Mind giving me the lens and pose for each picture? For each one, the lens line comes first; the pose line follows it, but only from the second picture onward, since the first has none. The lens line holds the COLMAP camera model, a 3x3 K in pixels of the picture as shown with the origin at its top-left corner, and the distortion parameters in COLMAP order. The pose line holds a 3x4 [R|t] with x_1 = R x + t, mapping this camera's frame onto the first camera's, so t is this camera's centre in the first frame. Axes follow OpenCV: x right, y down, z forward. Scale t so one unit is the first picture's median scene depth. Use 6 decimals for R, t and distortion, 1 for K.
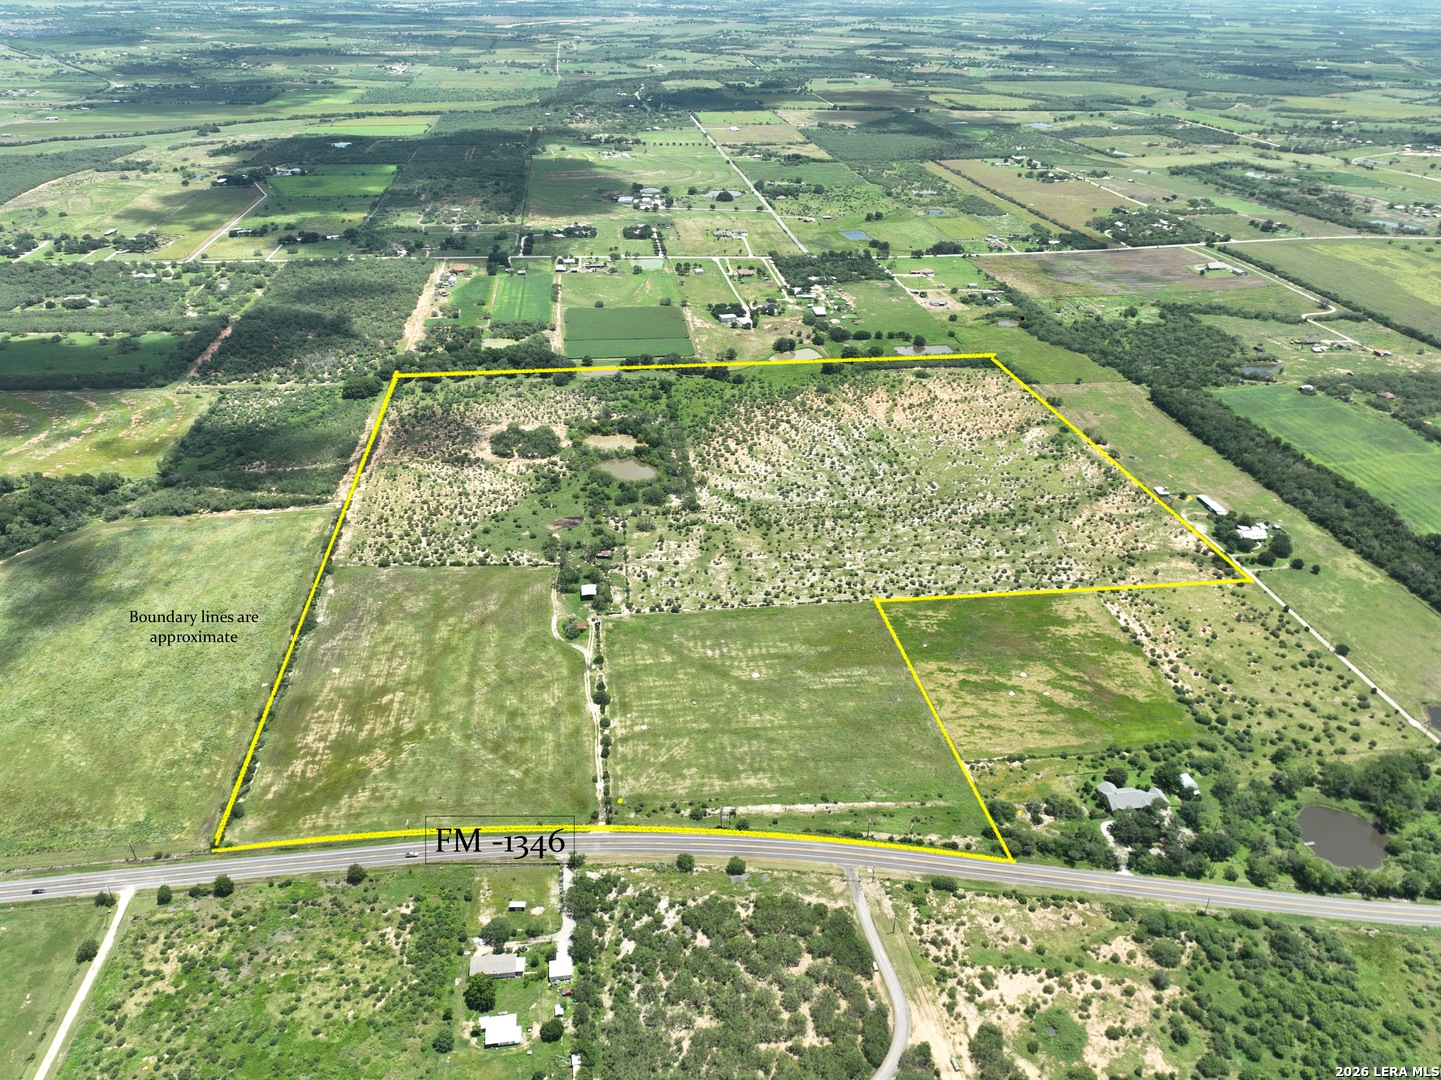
lens RADIAL K [[1013.2, 0, 718.8], [0, 1013.2, 535.6], [0, 0, 1]] dist [-0.004694, 0.019695]
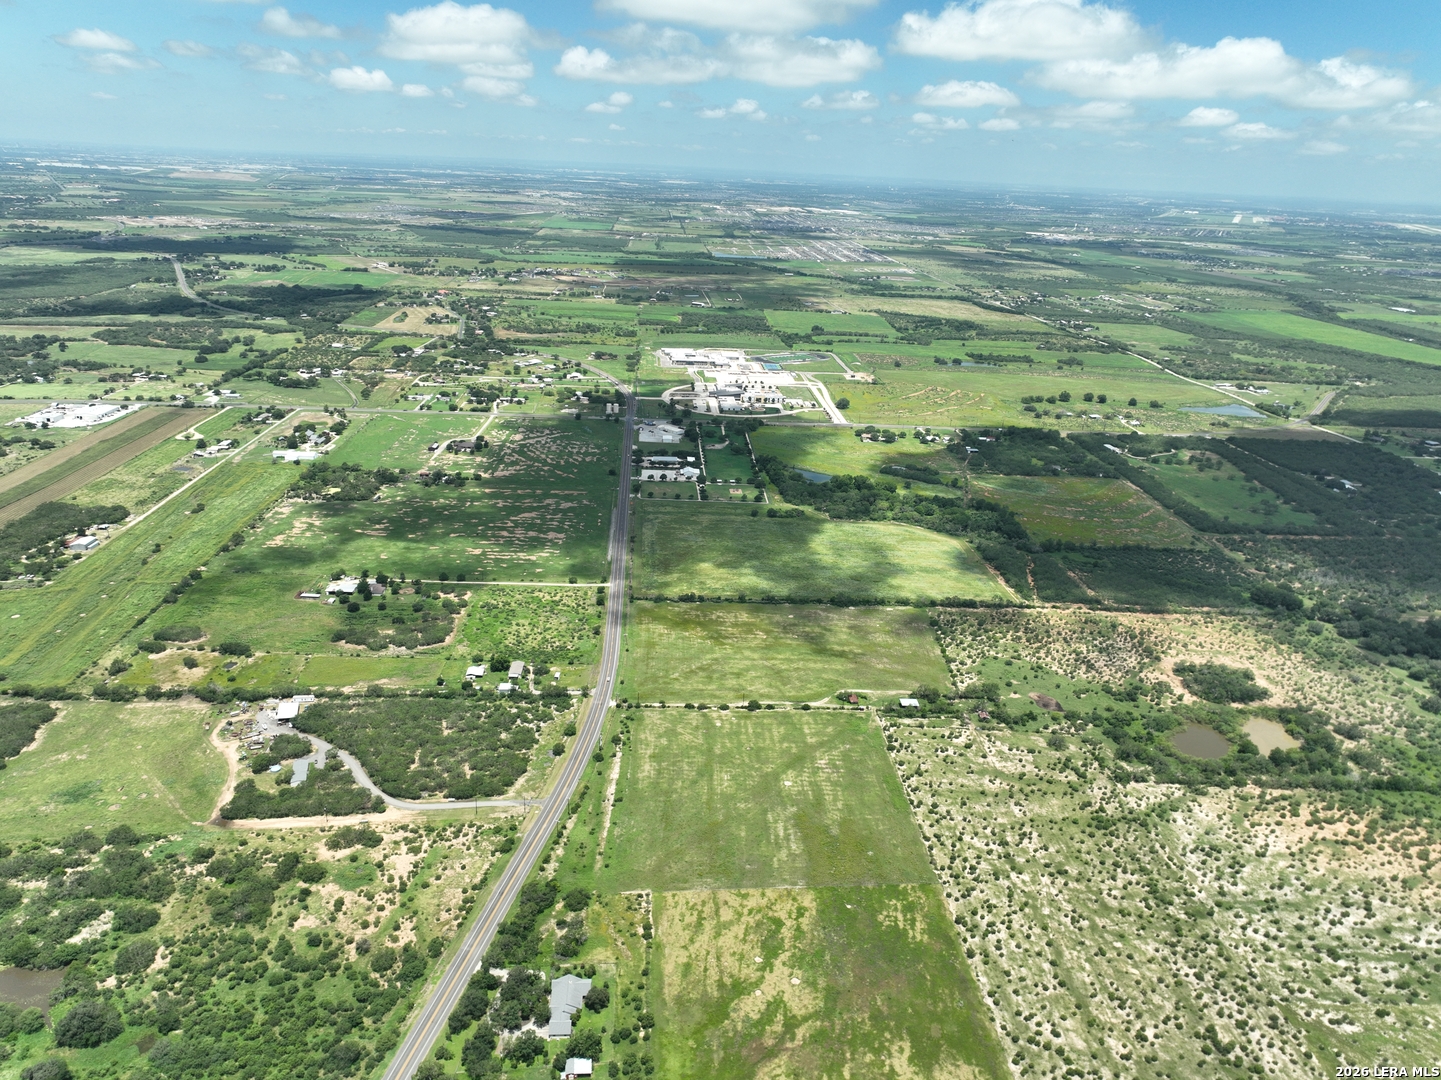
lens RADIAL K [[1013.2, 0, 718.8], [0, 1013.2, 535.6], [0, 0, 1]] dist [-0.004694, 0.019695]
pose [[-0.075818, 0.329669, -0.941047, 0.826640], [-0.531994, 0.784844, 0.317809, -0.313932], [0.843347, 0.524727, 0.115877, 0.597779]]
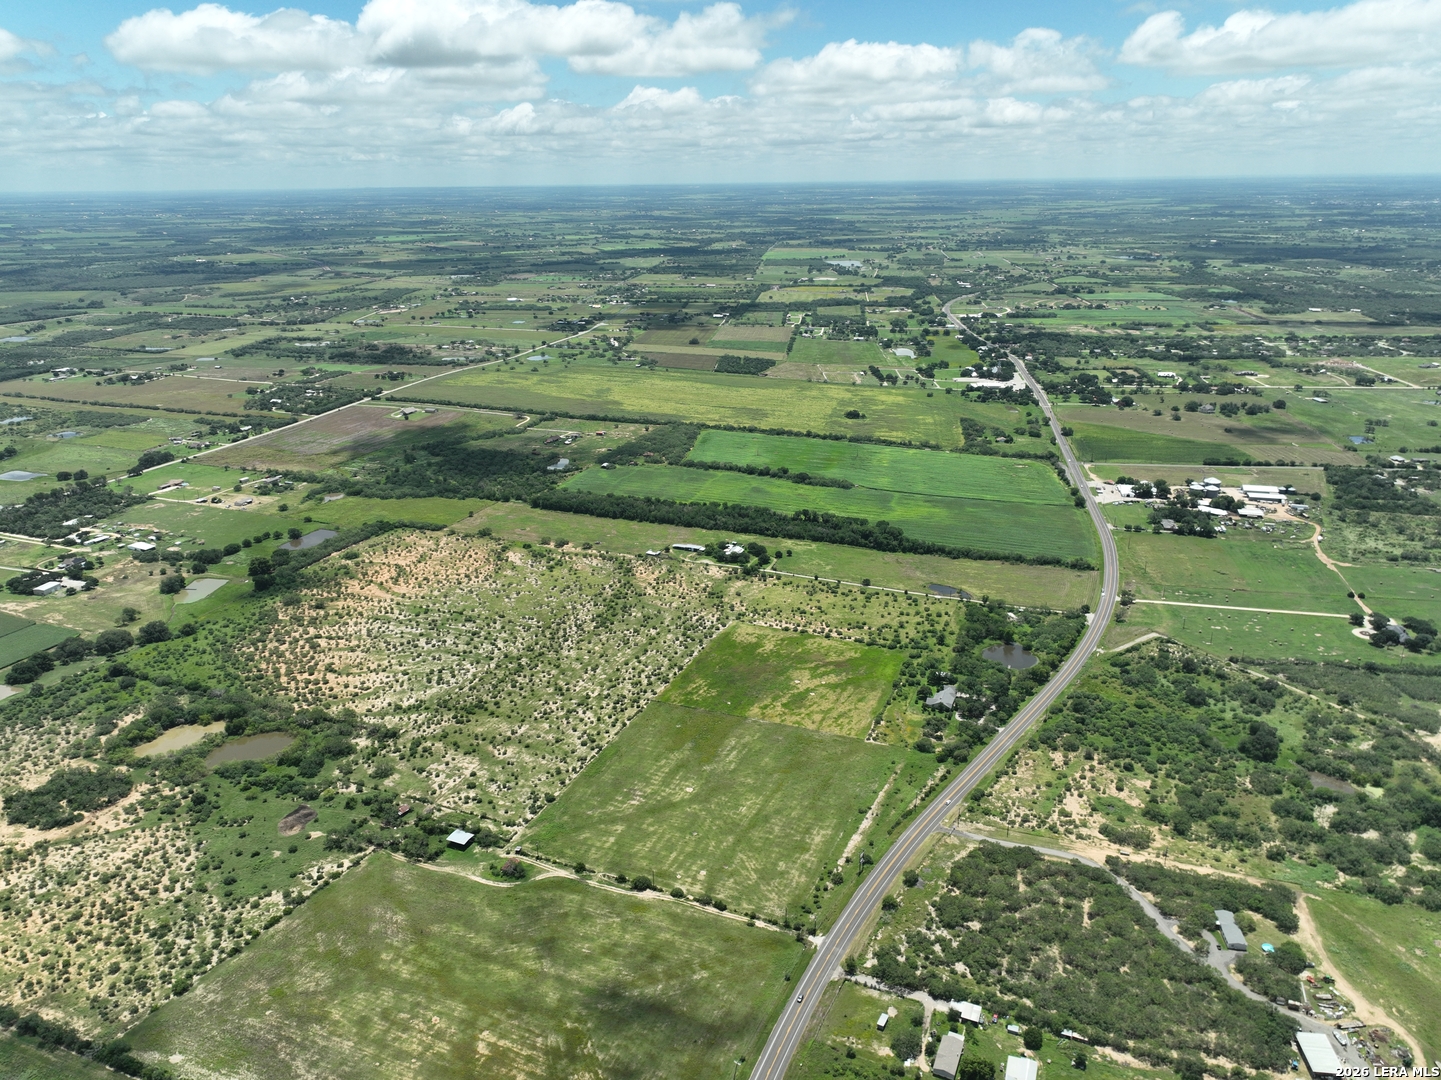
lens RADIAL K [[1013.2, 0, 718.8], [0, 1013.2, 535.6], [0, 0, 1]] dist [-0.004694, 0.019695]
pose [[0.507461, -0.309536, 0.804158, -0.612887], [0.441791, 0.894716, 0.065603, -0.130556], [-0.739800, 0.321979, 0.590784, 0.247090]]
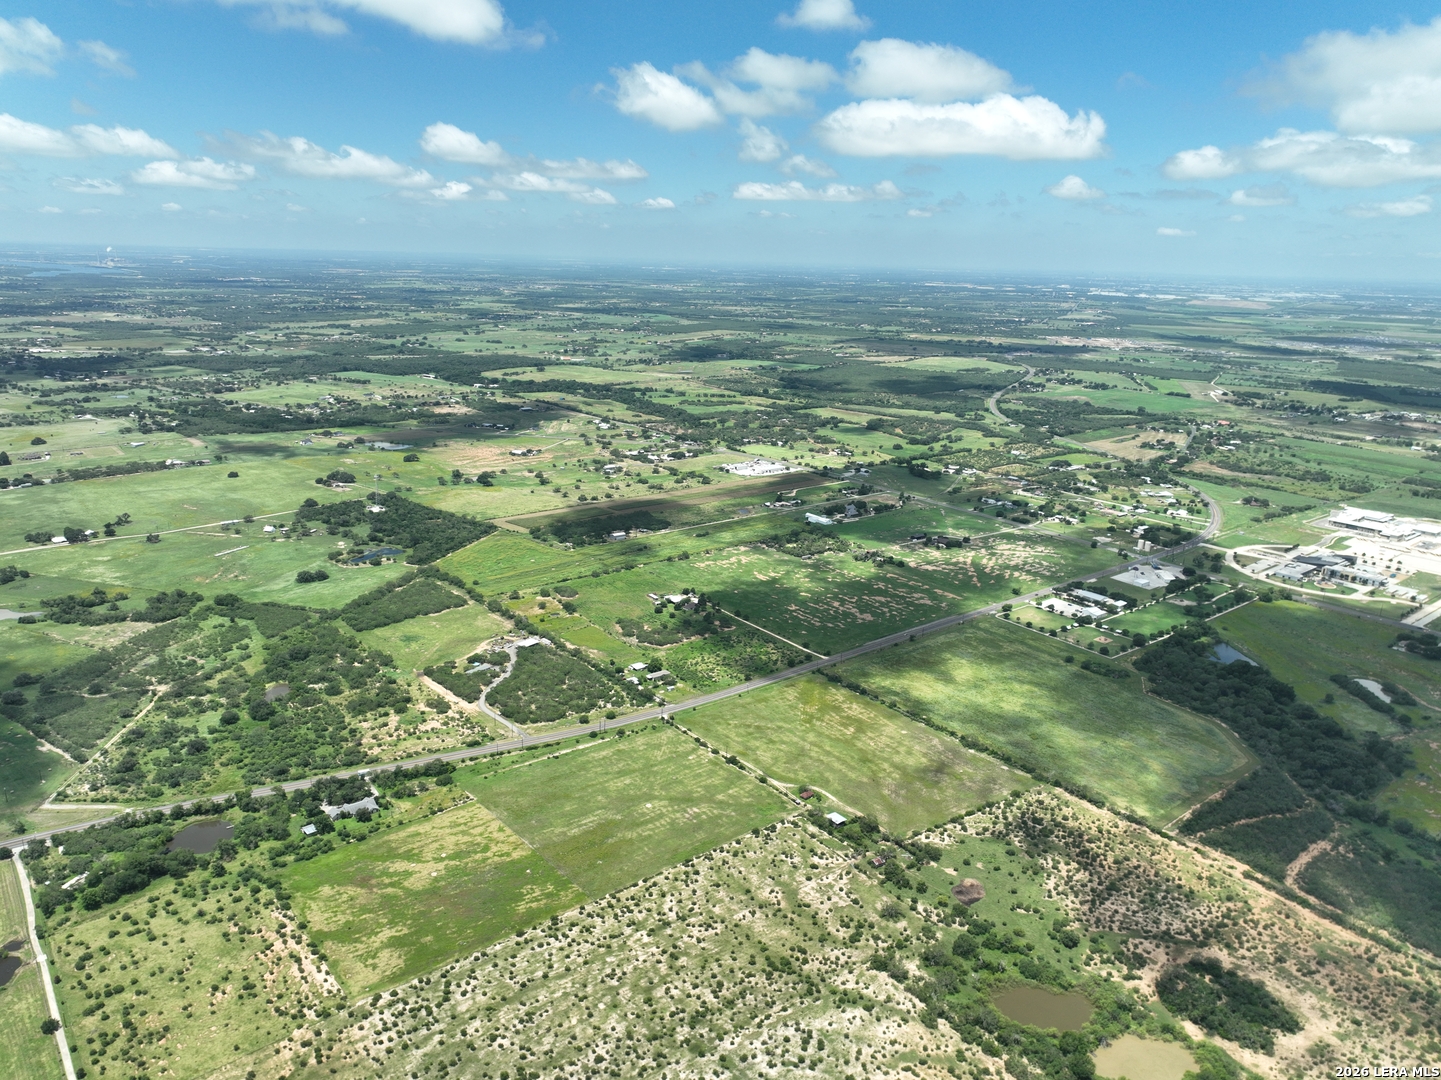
lens RADIAL K [[1013.3, 0, 719.3], [0, 1013.3, 535.6], [0, 0, 1]] dist [0.002816, 0.007149]
pose [[-0.854854, 0.105212, -0.508089, 0.491016], [-0.290105, 0.714952, 0.636146, -0.803290], [0.430190, 0.691212, -0.580658, 1.340431]]
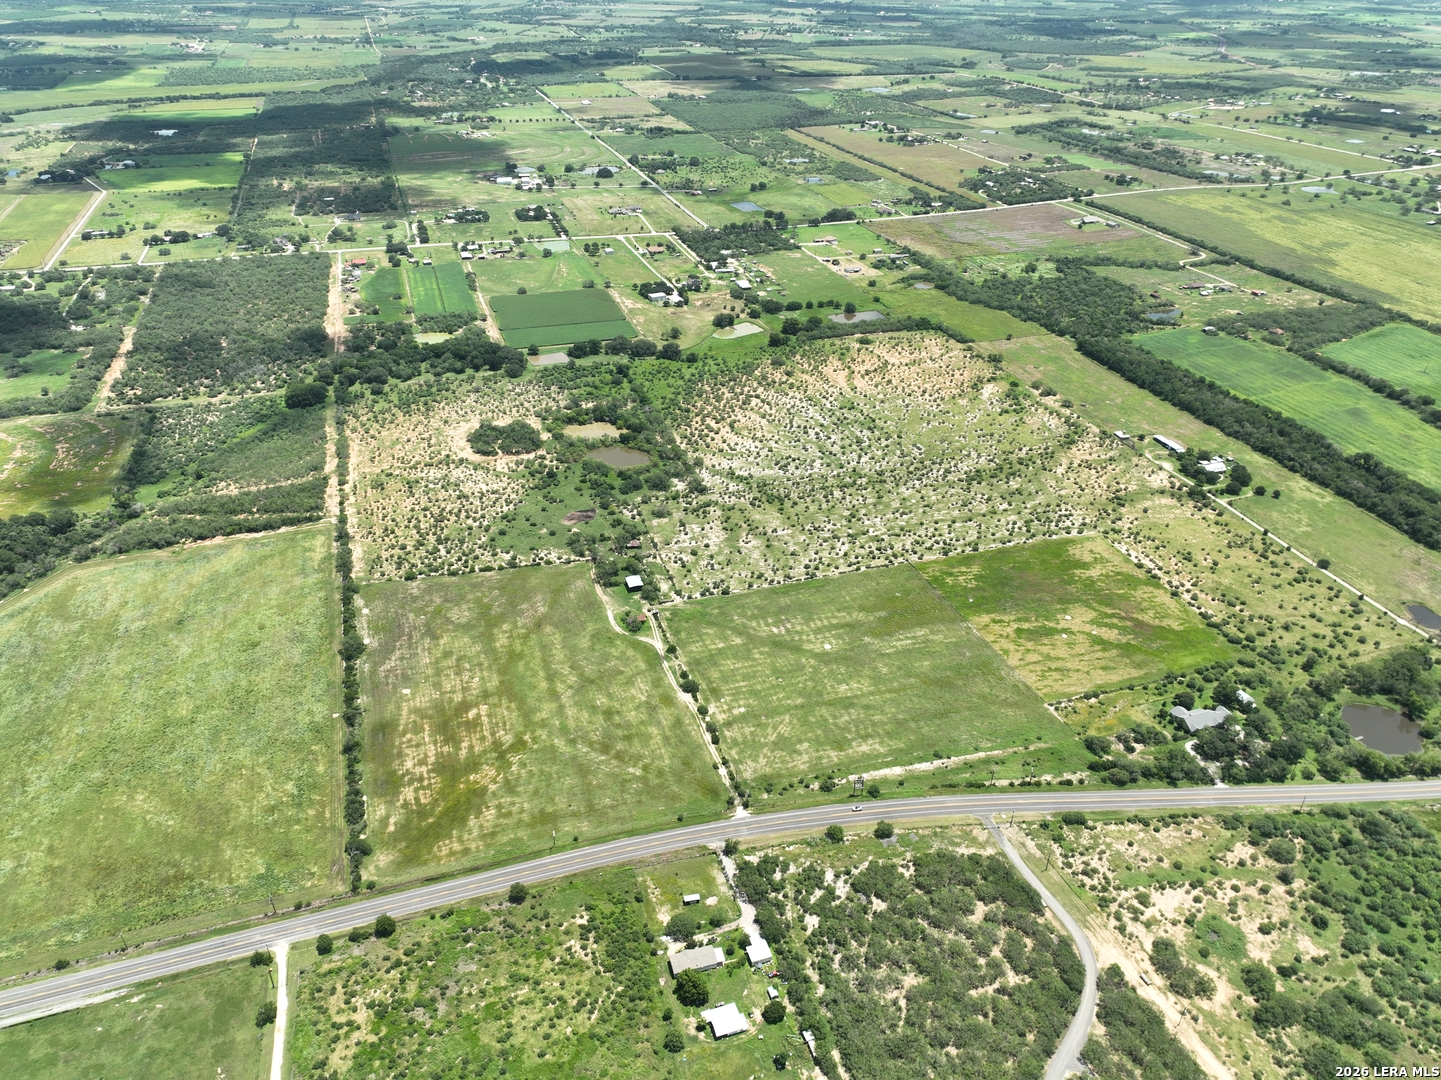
lens RADIAL K [[1013.2, 0, 718.8], [0, 1013.2, 535.6], [0, 0, 1]] dist [-0.004694, 0.019695]
pose [[0.983147, -0.097302, 0.154772, -0.191970], [0.093216, 0.995083, 0.033461, -0.016191], [-0.157267, -0.018470, 0.987383, 0.006523]]
